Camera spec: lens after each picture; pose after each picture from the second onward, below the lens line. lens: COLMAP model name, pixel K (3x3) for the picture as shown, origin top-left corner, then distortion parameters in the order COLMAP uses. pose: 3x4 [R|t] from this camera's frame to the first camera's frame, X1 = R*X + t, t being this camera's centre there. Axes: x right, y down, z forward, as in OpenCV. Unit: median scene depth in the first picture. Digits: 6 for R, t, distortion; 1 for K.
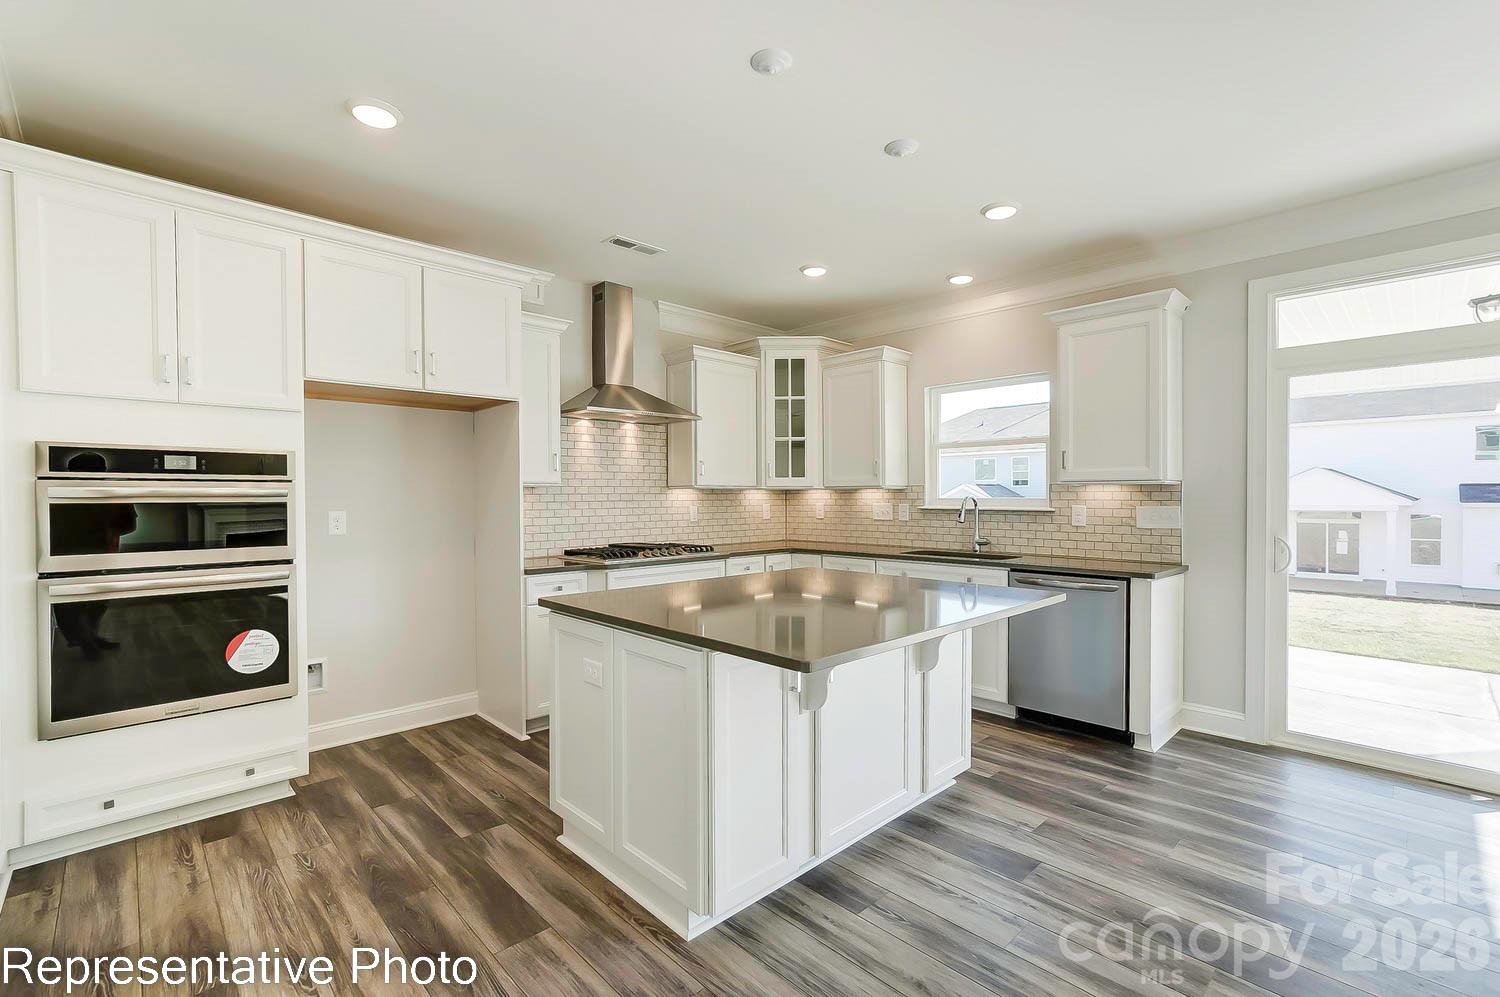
lens RADIAL K [[649.9, 0, 739.2], [0, 649.9, 499.5], [0, 0, 1]] dist [-0.002486, 0.000411]
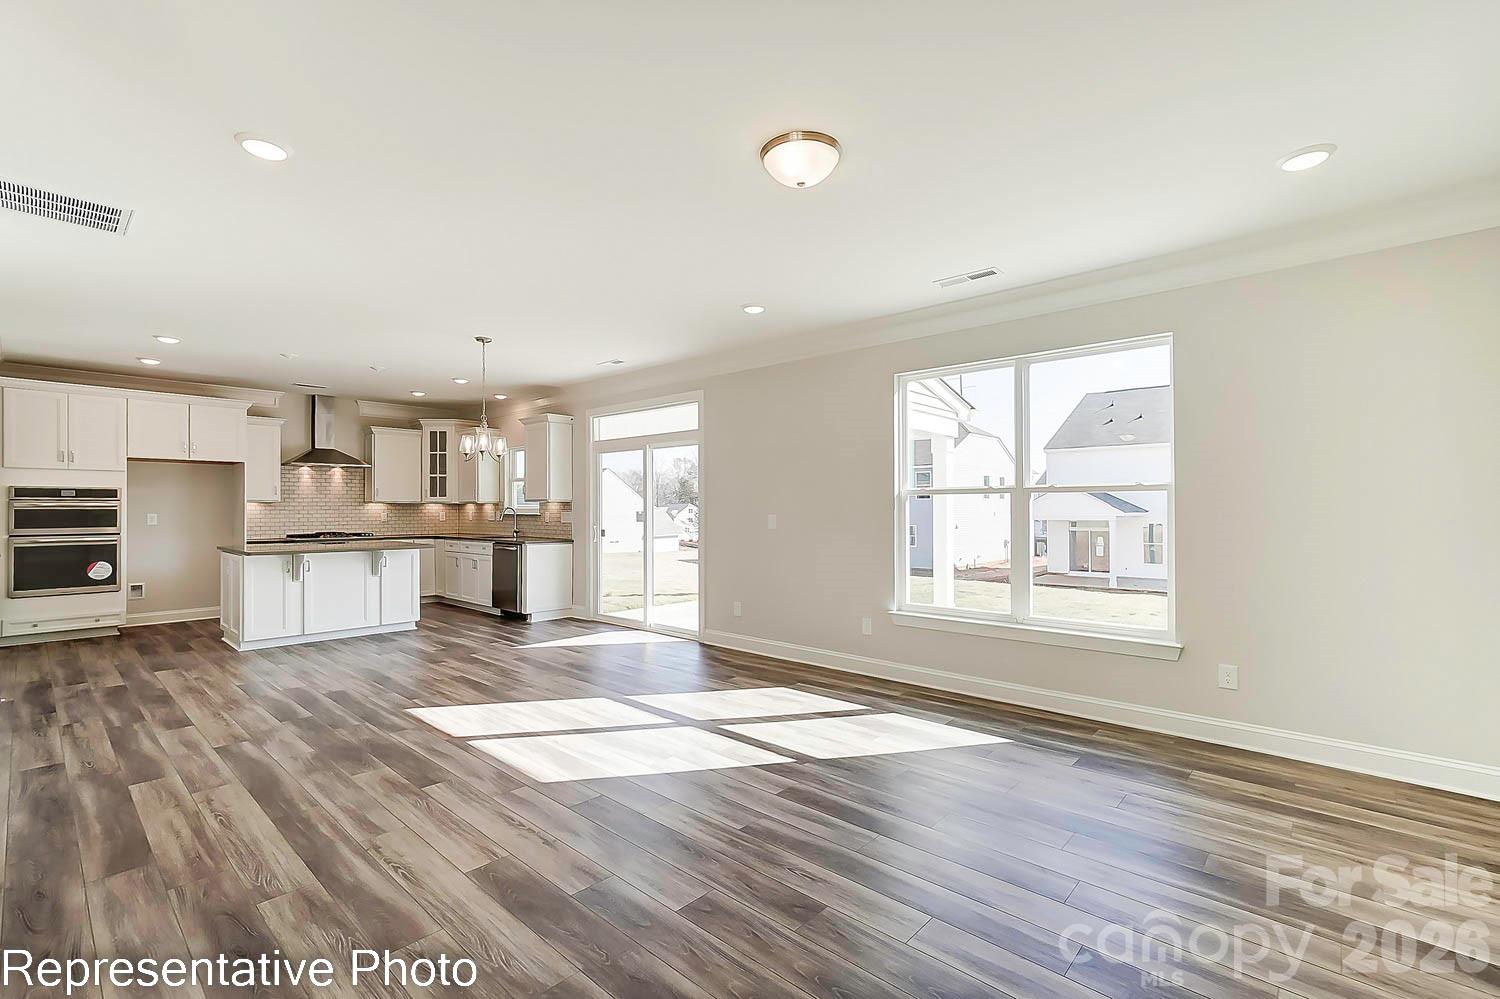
lens RADIAL K [[650.6, 0, 725.4], [0, 650.6, 497.3], [0, 0, 1]] dist [0.013656, 0.000313]
pose [[0.998809, 0.002629, 0.048711, 0.985908], [-0.001593, 0.999772, -0.021302, 0.005857], [-0.048756, 0.021199, 0.998586, -1.063054]]
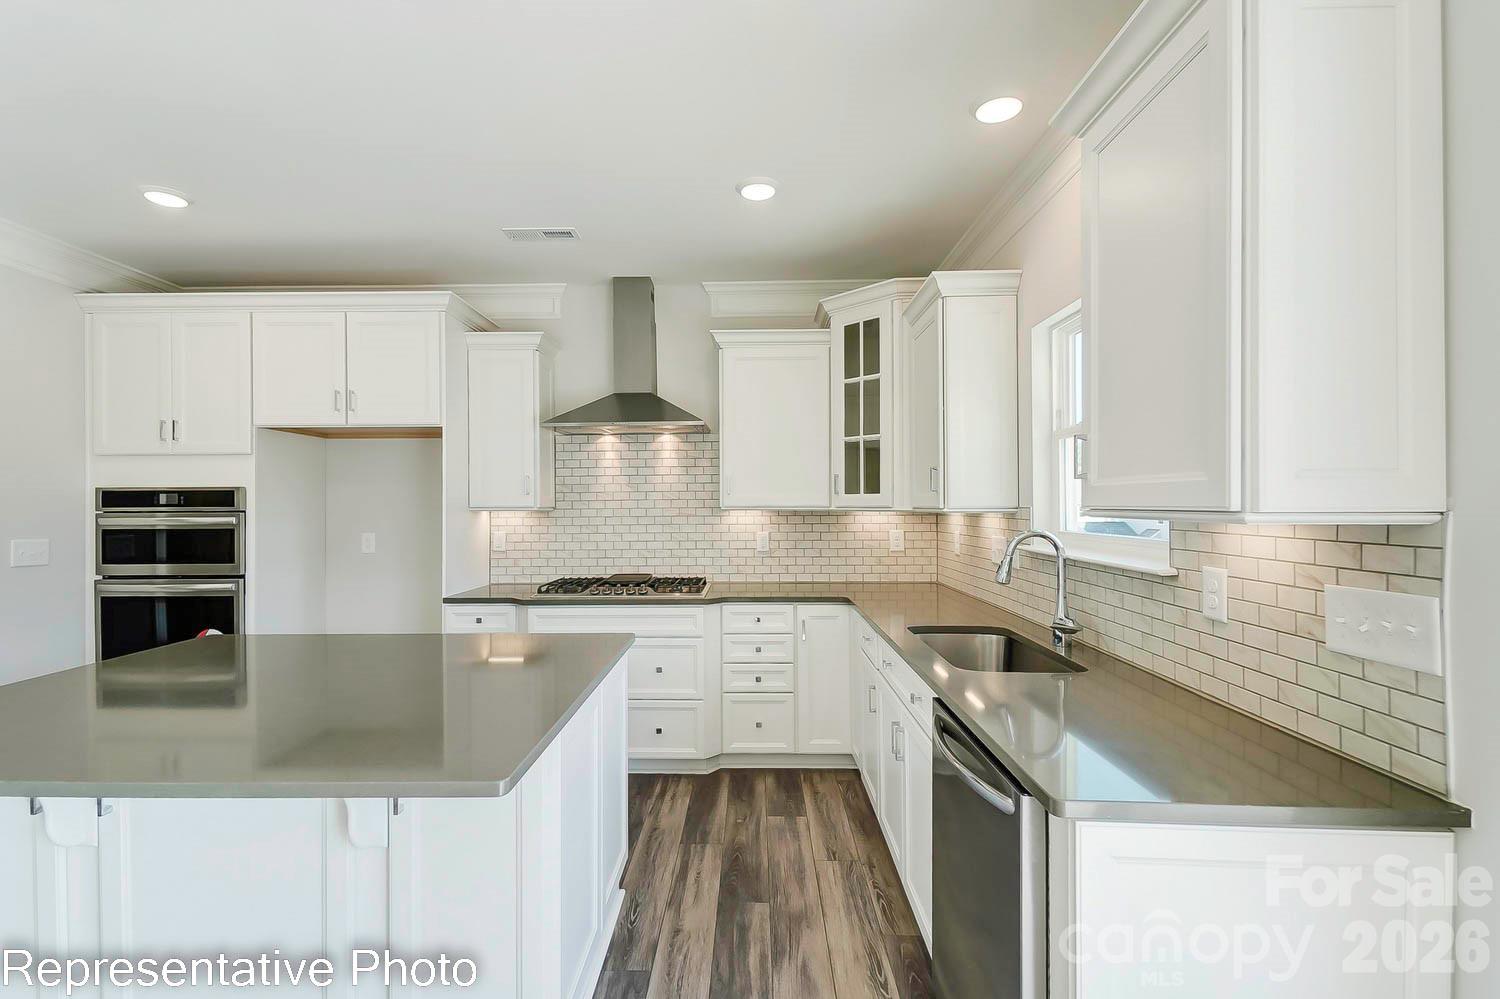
lens RADIAL K [[672.8, 0, 750.0], [0, 672.8, 499.5], [0, 0, 1]] dist [0.030459, 0.000009]
pose [[0.713610, -0.004127, -0.700531, 0.616043], [-0.000860, 0.999977, -0.006767, -0.029097], [0.700543, 0.005432, 0.713590, 0.510956]]
